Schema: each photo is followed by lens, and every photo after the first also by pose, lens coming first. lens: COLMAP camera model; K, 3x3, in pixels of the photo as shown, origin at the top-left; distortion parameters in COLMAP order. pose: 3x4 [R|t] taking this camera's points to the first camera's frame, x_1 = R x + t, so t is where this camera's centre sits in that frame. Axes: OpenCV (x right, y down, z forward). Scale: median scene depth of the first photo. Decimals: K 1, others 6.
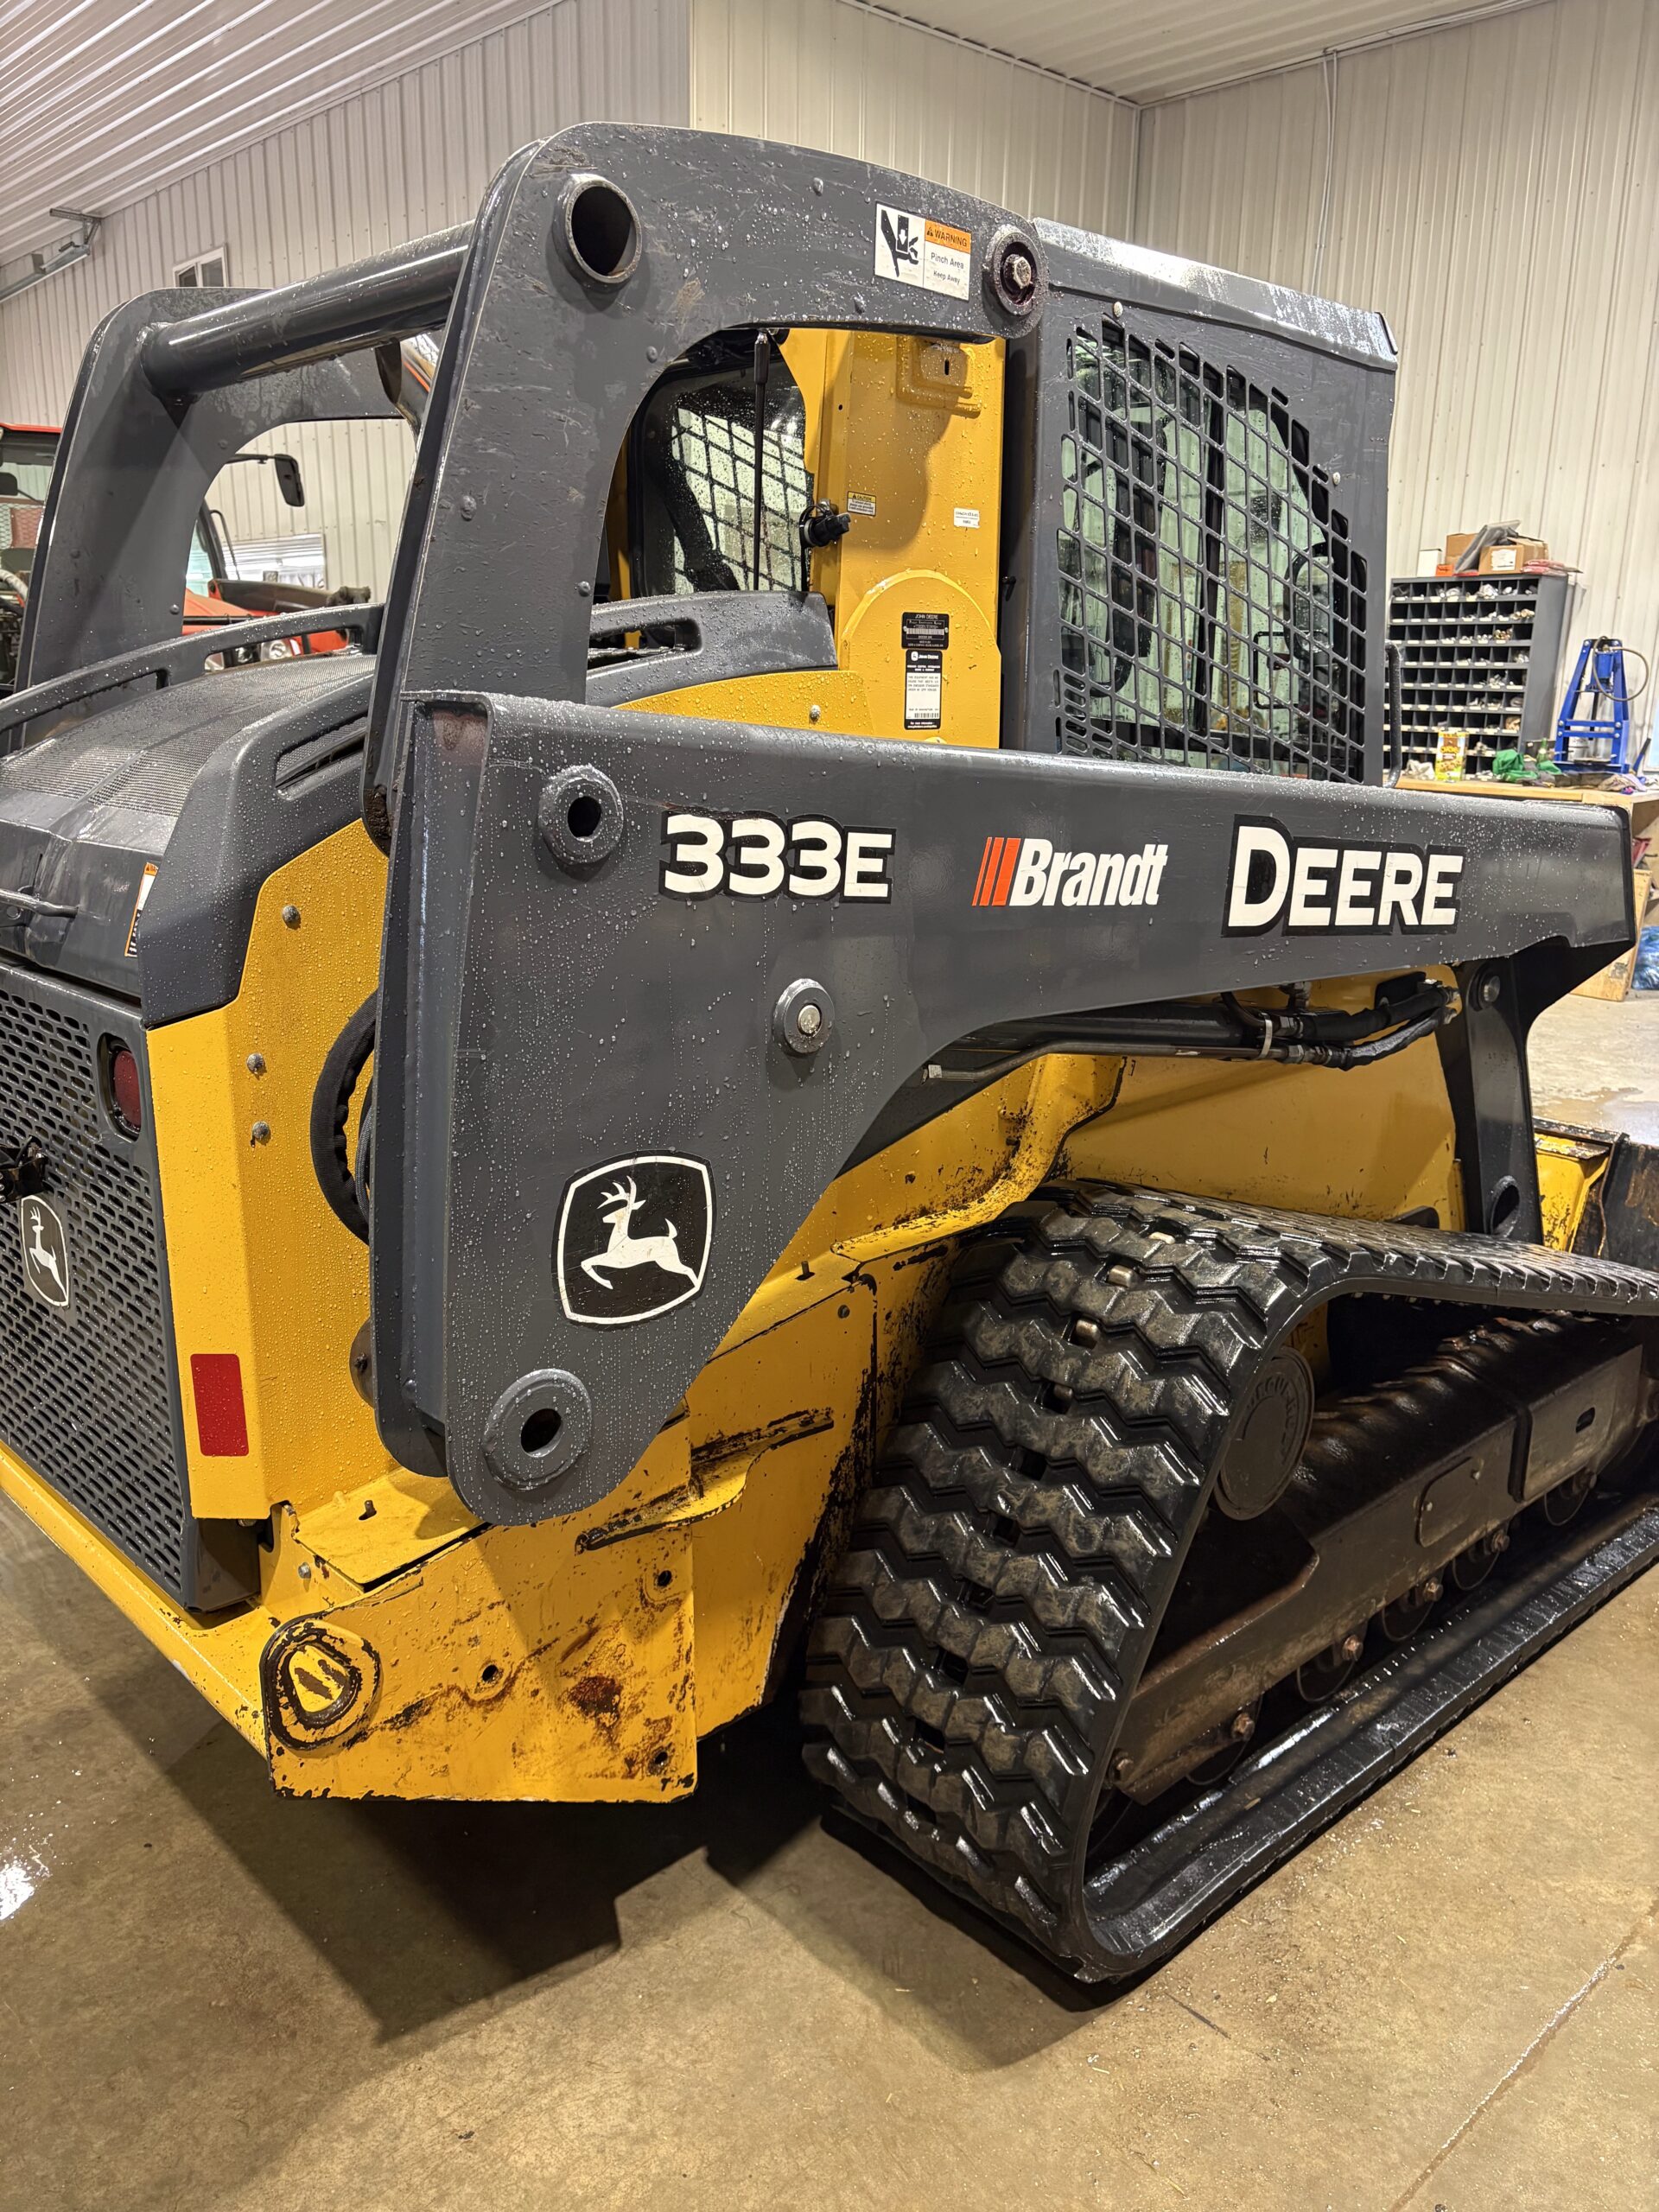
lens RADIAL K [[1669.3, 0, 829.5], [0, 1669.3, 1106.0], [0, 0, 1]] dist [0.126323, -0.255656]
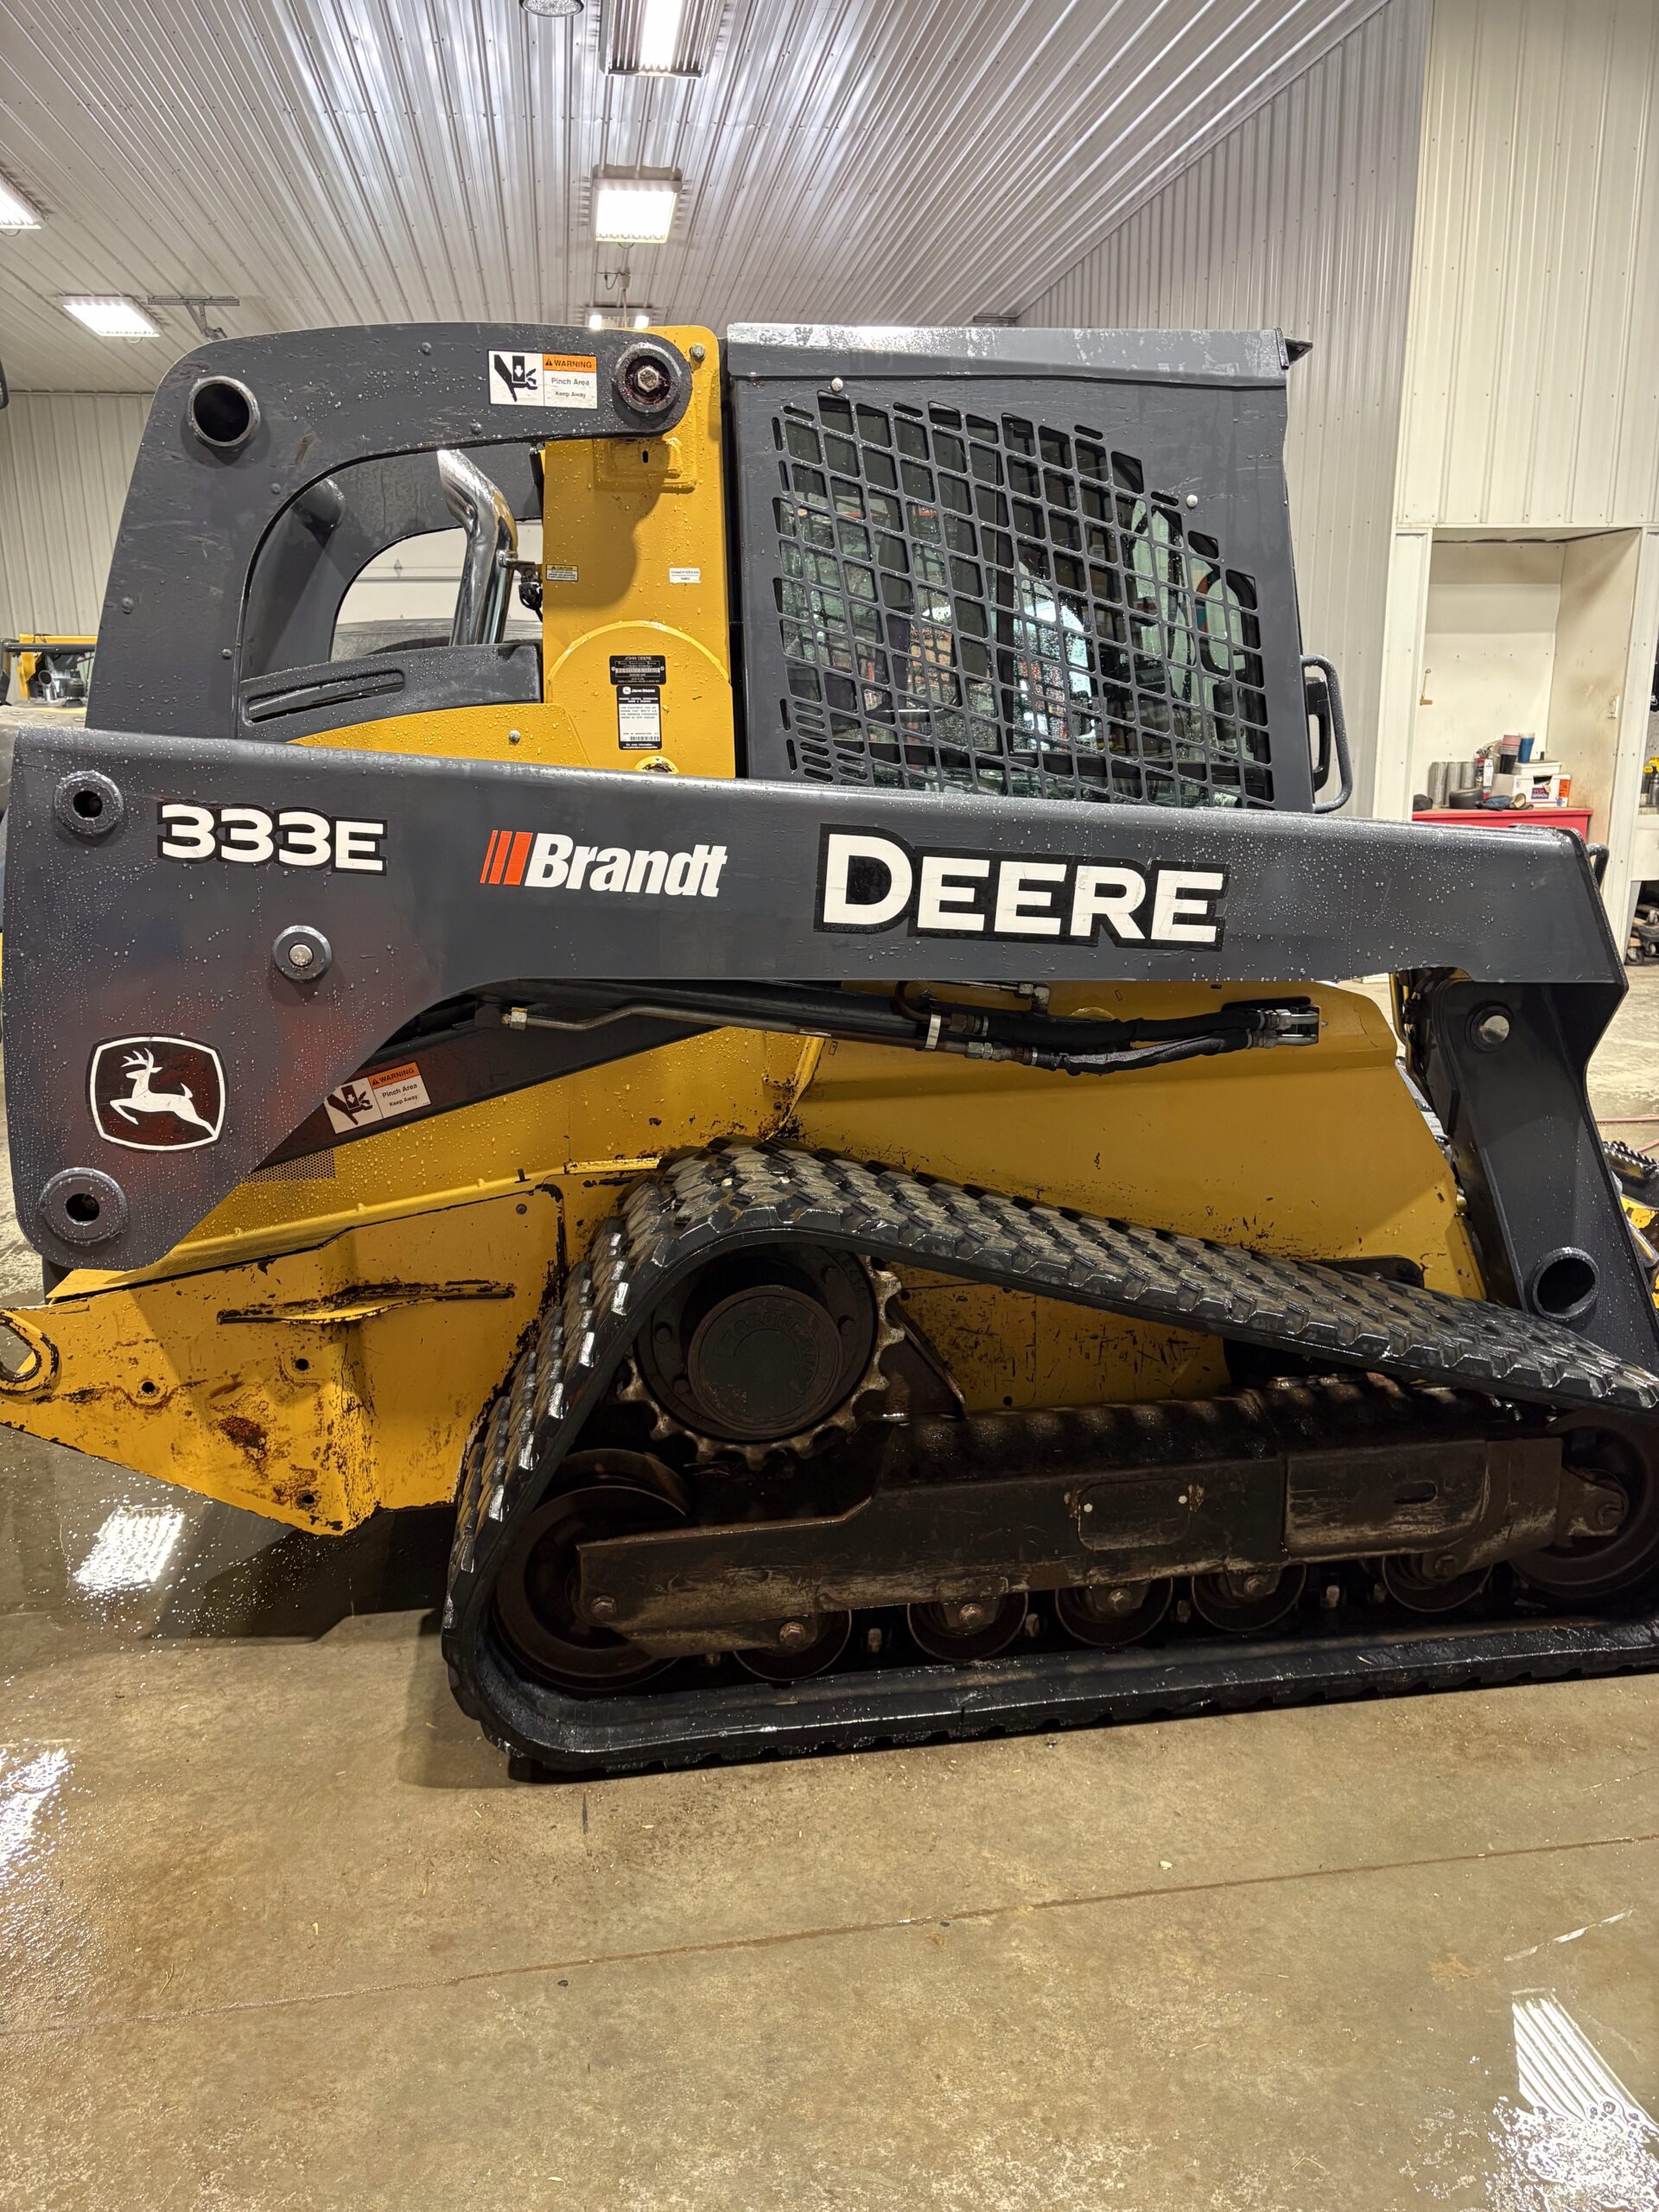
lens RADIAL K [[1669.3, 0, 829.5], [0, 1669.3, 1106.0], [0, 0, 1]] dist [0.126323, -0.255656]
pose [[0.826568, 0.106470, -0.552675, 0.986162], [-0.117378, 0.992963, 0.015742, -0.001534], [0.550461, 0.051860, 0.833248, 0.075550]]
